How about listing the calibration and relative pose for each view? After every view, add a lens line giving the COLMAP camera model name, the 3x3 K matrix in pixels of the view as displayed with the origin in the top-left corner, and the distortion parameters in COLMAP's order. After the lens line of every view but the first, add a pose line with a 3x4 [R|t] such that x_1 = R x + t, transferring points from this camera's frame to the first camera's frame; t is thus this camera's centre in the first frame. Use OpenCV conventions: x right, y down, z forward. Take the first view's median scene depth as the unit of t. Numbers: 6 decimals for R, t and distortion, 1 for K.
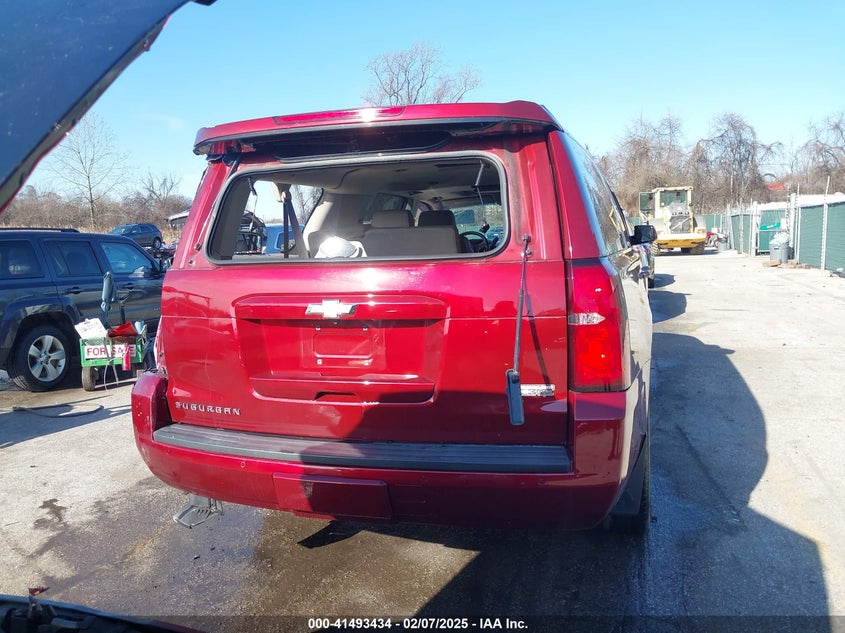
lens RADIAL K [[647.8, 0, 421.8], [0, 647.8, 323.8], [0, 0, 1]] dist [0.070504, -0.092103]
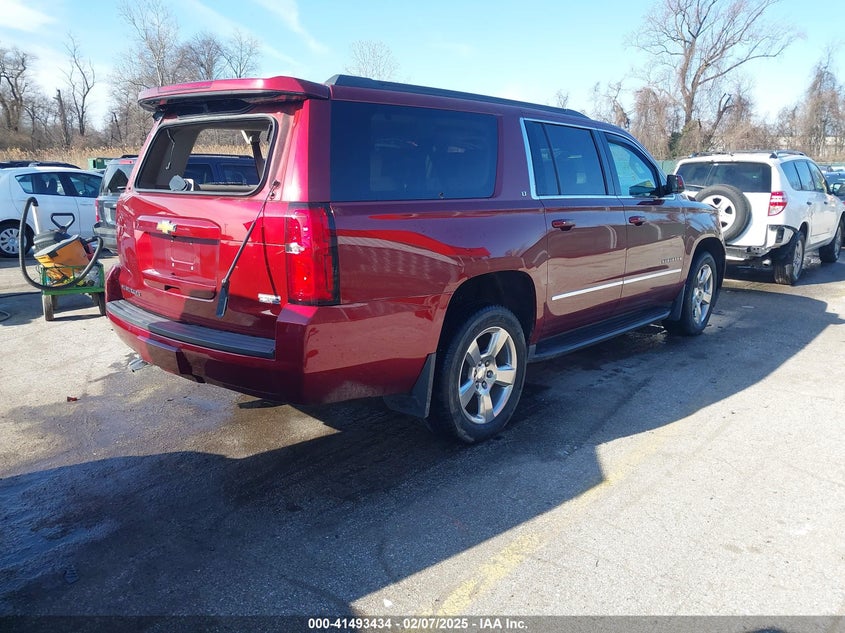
lens RADIAL K [[633.4, 0, 422.5], [0, 633.4, 316.5], [0, 0, 1]] dist [-0.000867, 0.000218]
pose [[0.930309, 0.125816, -0.344522, 0.837799], [-0.091744, 0.989288, 0.113545, -0.035660], [0.355117, -0.074025, 0.931886, -0.099645]]
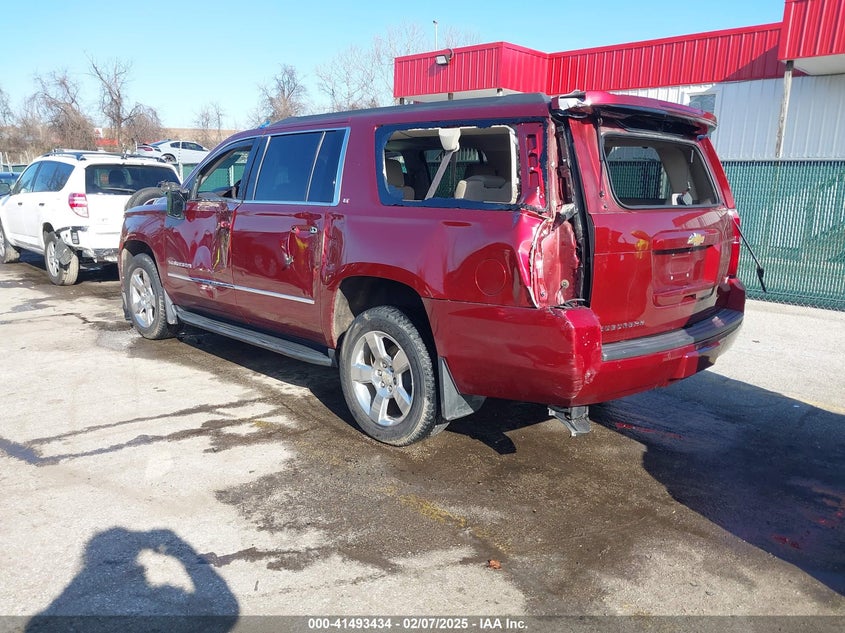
lens RADIAL K [[647.8, 0, 421.8], [0, 647.8, 323.8], [0, 0, 1]] dist [0.070504, -0.092103]
pose [[0.453707, -0.129573, 0.881681, -1.756066], [0.069251, 0.991508, 0.110077, -0.039926], [-0.888456, 0.011114, 0.458827, 0.844502]]
